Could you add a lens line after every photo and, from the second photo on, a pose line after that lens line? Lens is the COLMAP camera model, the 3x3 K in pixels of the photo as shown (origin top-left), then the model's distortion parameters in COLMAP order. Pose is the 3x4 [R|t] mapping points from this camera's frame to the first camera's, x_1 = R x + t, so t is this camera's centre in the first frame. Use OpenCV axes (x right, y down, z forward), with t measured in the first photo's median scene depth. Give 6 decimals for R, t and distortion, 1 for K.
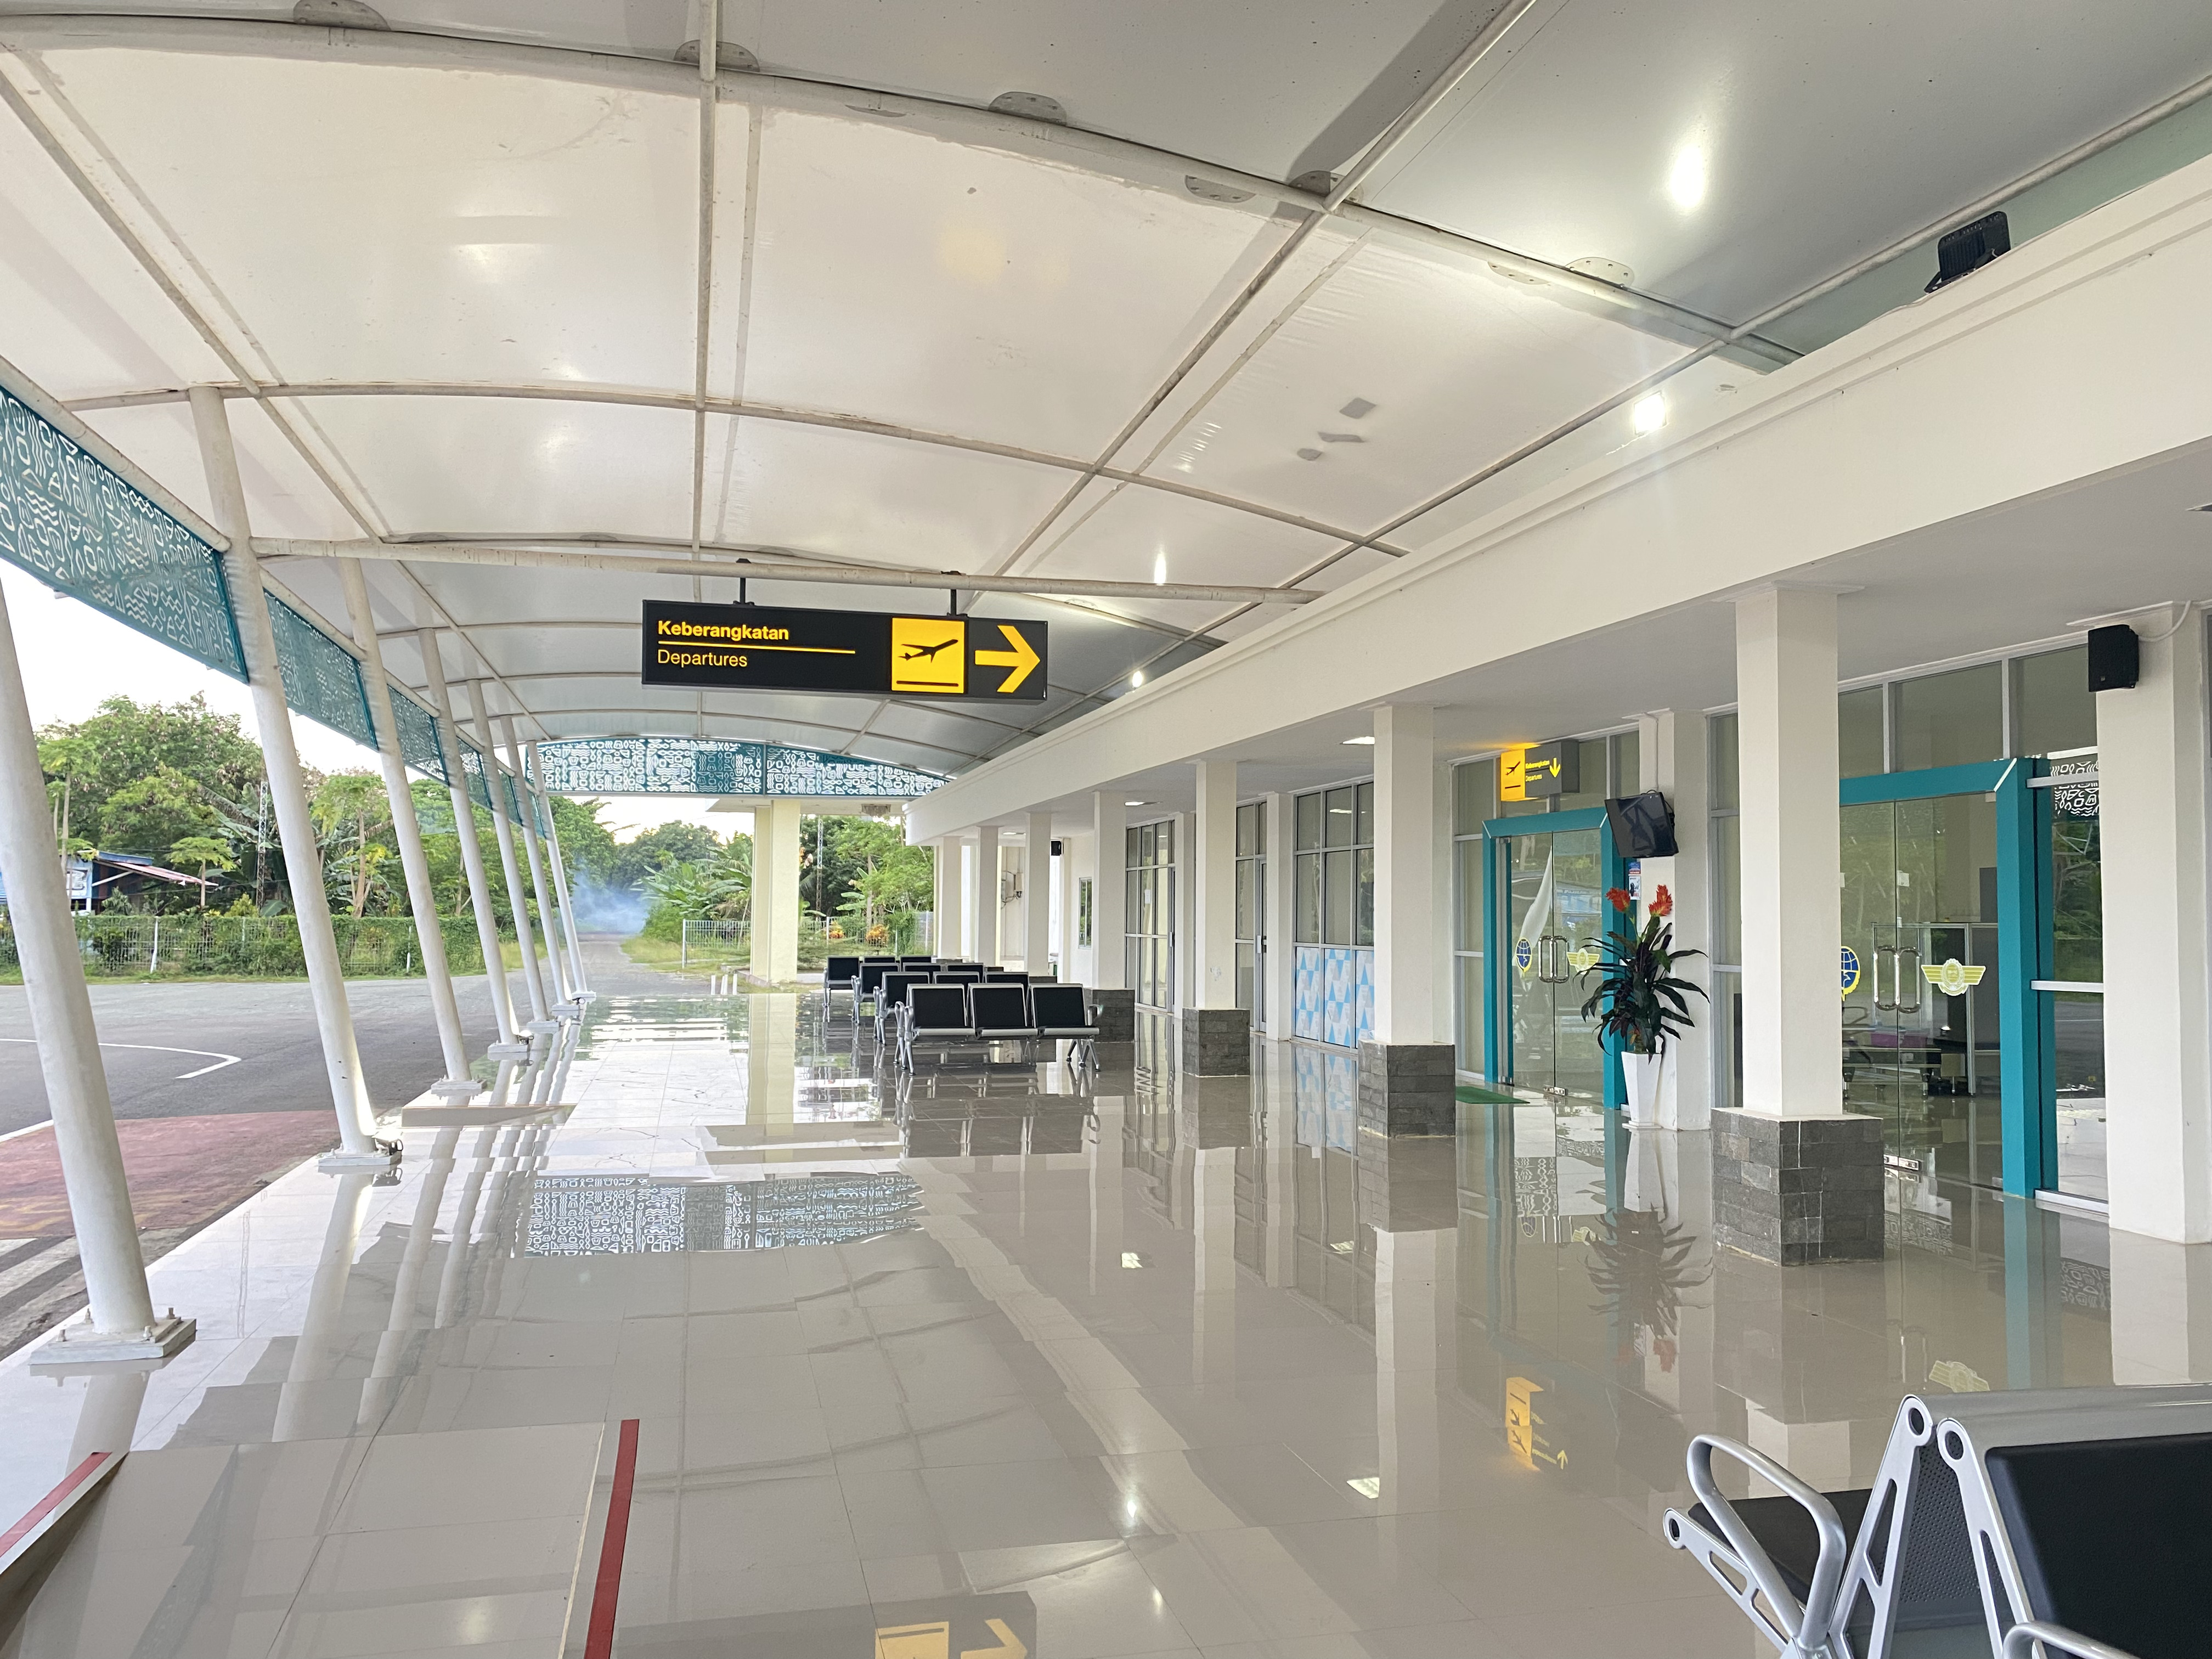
lens RADIAL K [[1679.2, 0, 1114.9], [0, 1679.2, 836.7], [0, 0, 1]] dist [0.004199, -0.006873]
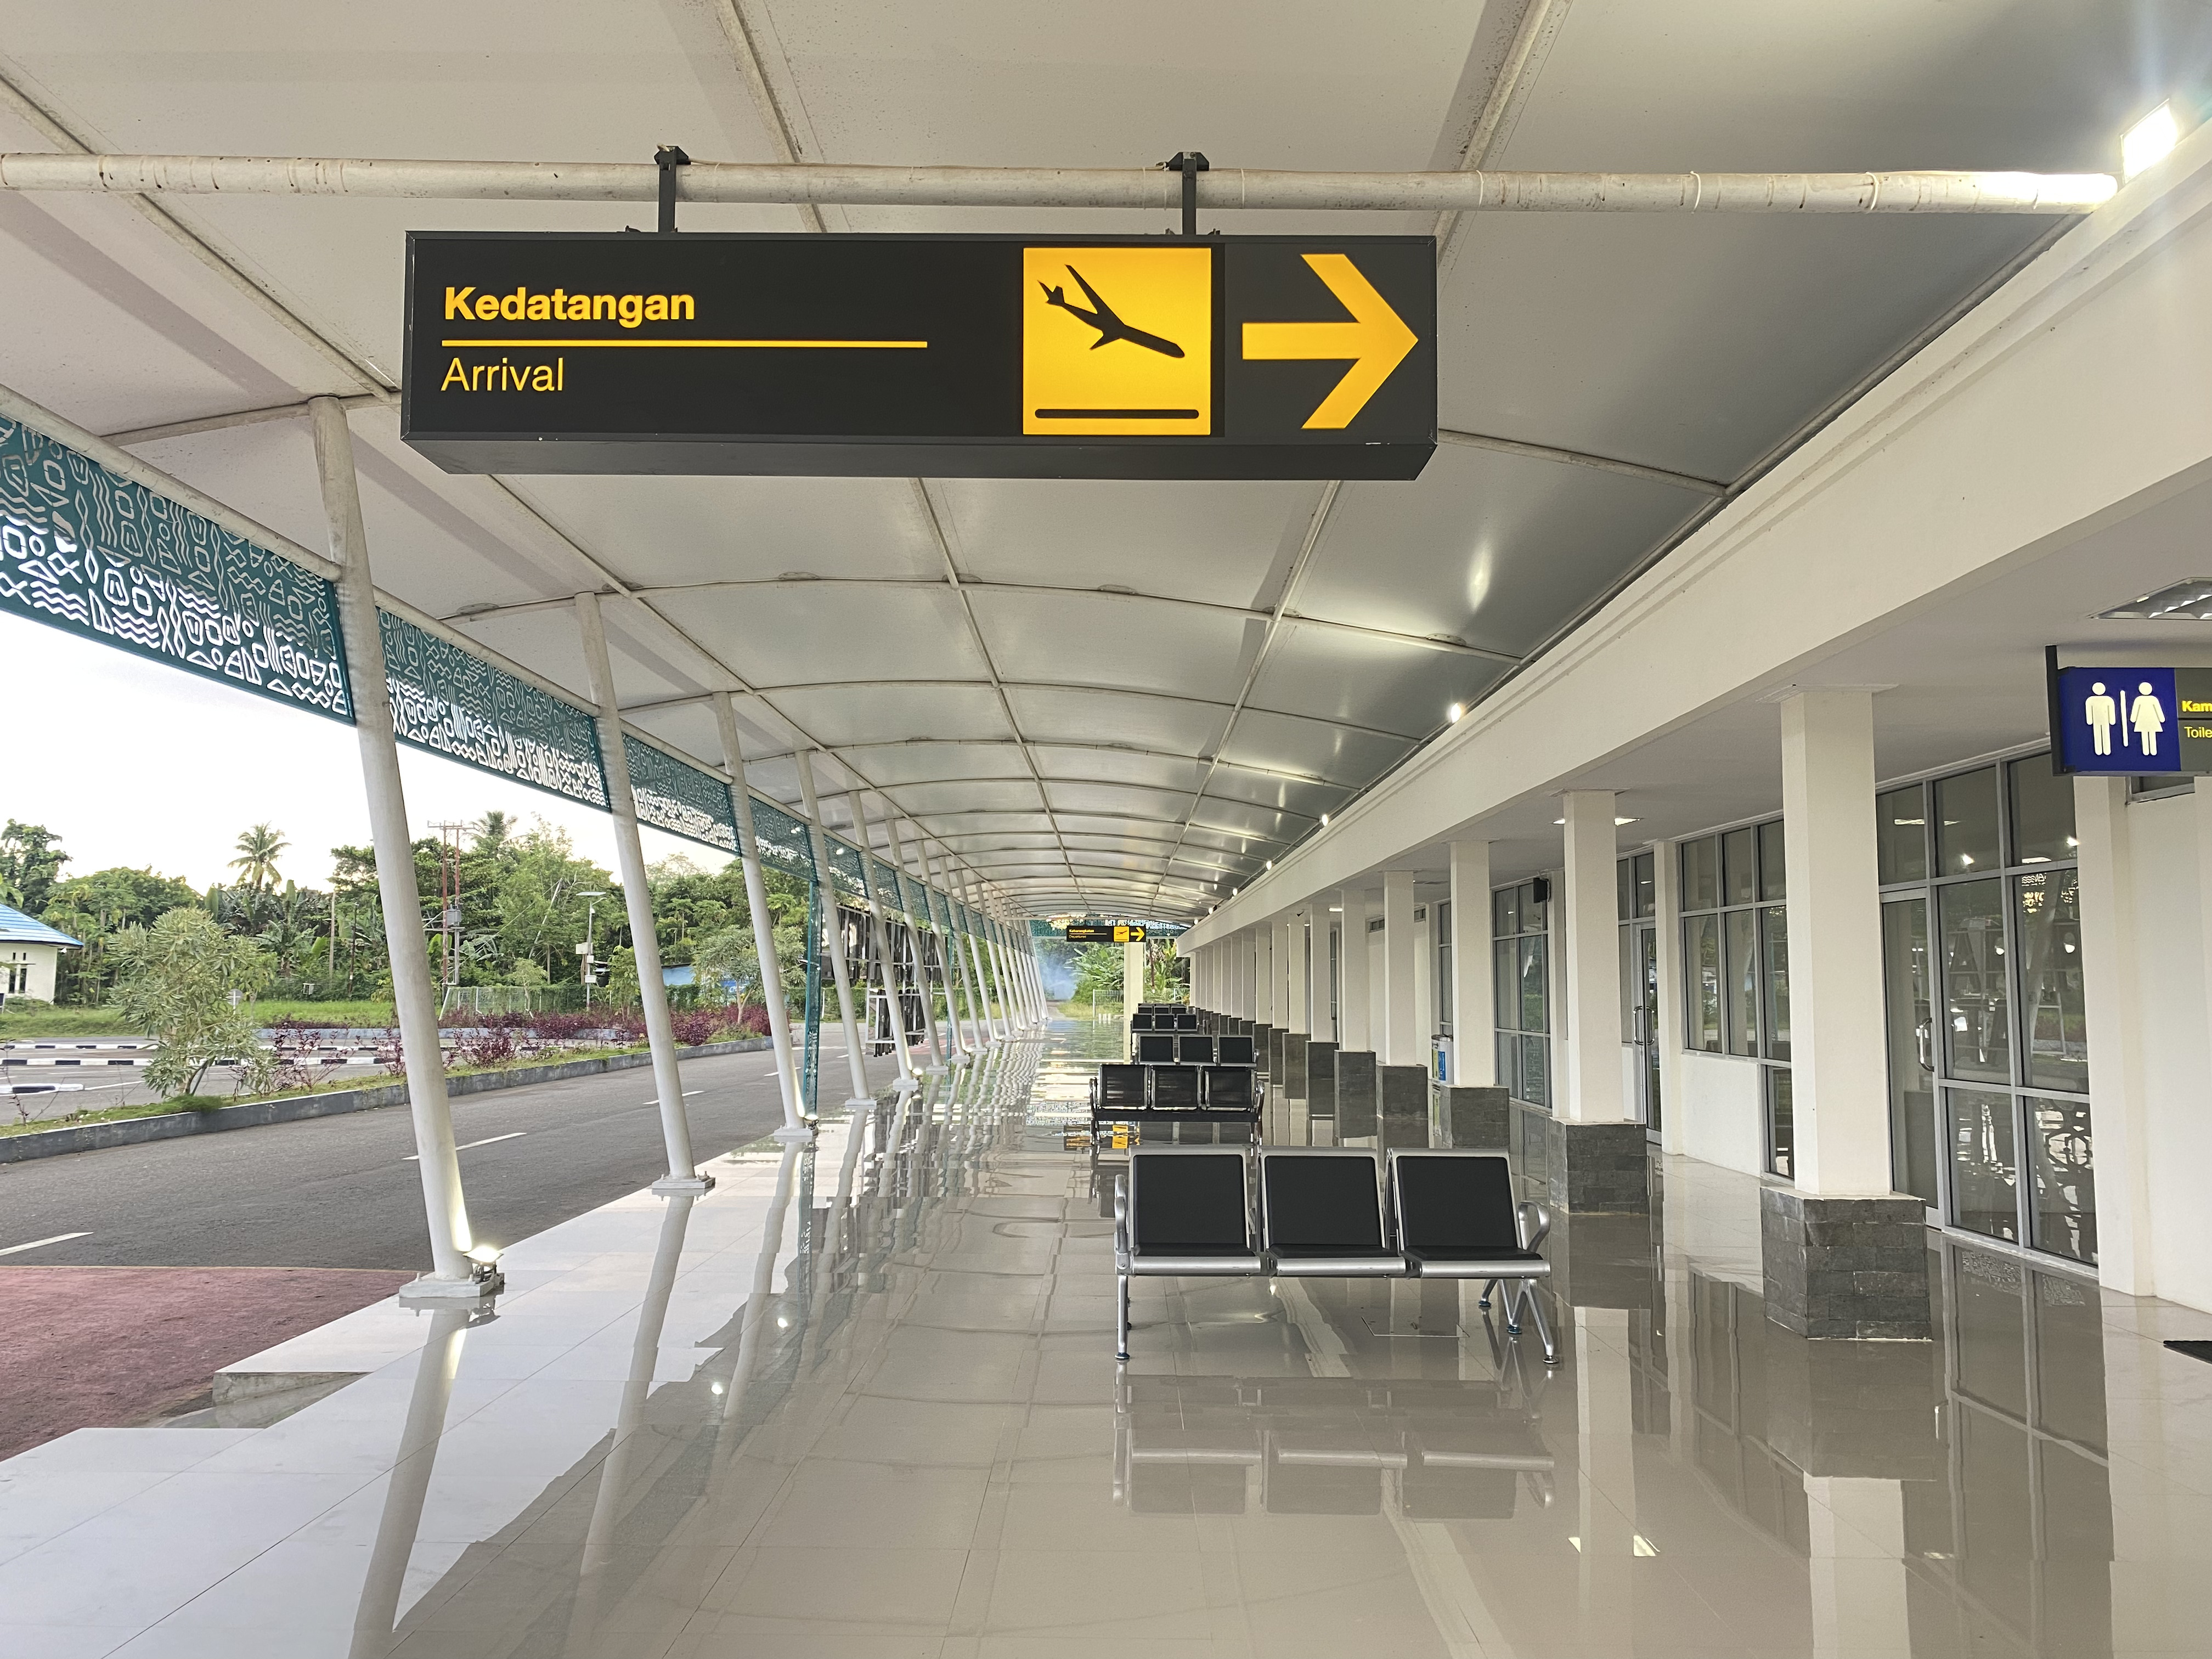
lens RADIAL K [[1679.2, 0, 1114.9], [0, 1679.2, 836.7], [0, 0, 1]] dist [0.004199, -0.006873]
pose [[0.985254, -0.016757, -0.170275, -0.049342], [0.008722, 0.998818, -0.047826, 0.021097], [0.170875, 0.045636, 0.984235, 0.631572]]
